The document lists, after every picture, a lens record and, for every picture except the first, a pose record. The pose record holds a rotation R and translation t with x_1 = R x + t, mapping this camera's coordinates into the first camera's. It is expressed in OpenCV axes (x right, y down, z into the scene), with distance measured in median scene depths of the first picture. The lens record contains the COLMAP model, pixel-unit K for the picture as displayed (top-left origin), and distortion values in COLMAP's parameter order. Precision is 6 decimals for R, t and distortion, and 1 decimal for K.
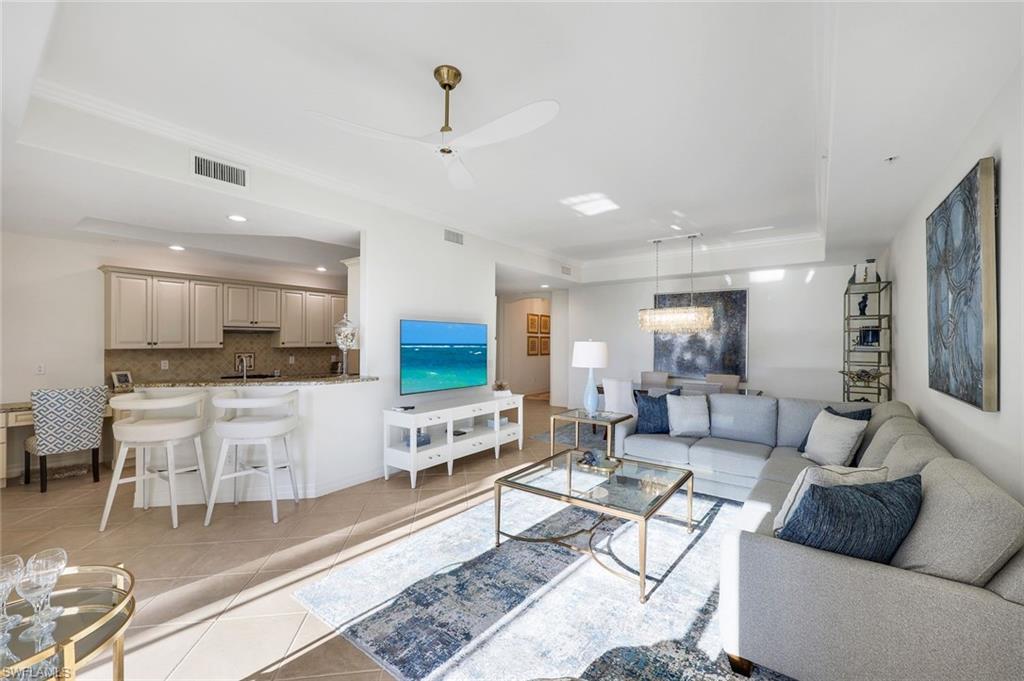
lens RADIAL K [[411.9, 0, 512.0], [0, 411.9, 340.5], [0, 0, 1]] dist [-0.000289, -0.000006]
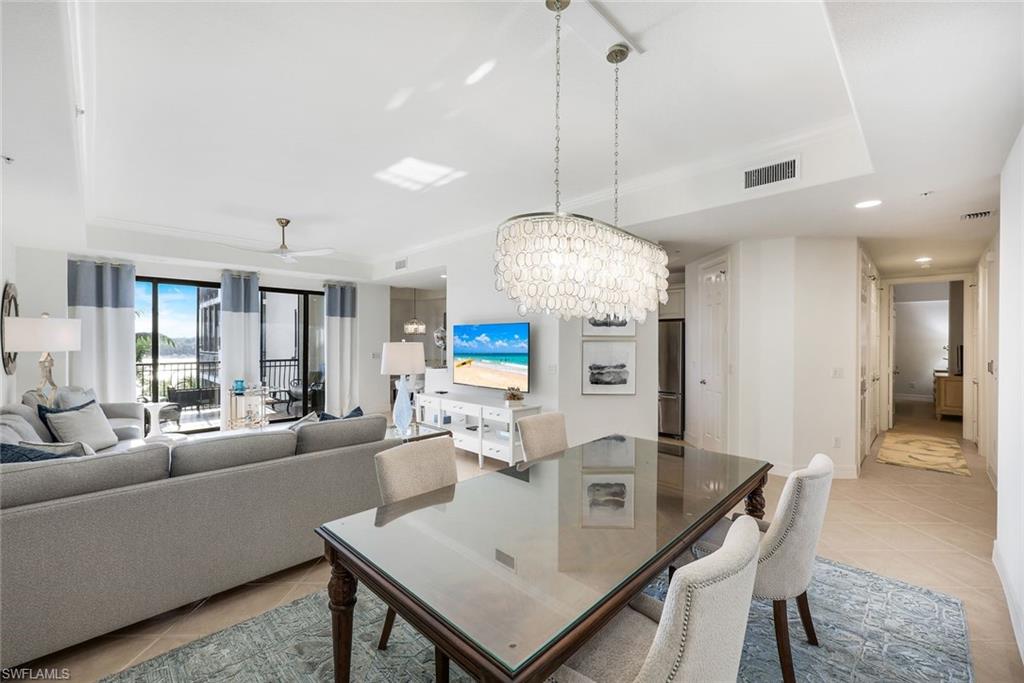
lens RADIAL K [[411.9, 0, 512.0], [0, 411.9, 341.5], [0, 0, 1]] dist [-0.000289, -0.000006]
pose [[-0.141175, 0.002583, -0.989981, 0.896784], [-0.000306, 0.999996, 0.002653, -0.005583], [0.989985, 0.000677, -0.141173, 1.215342]]
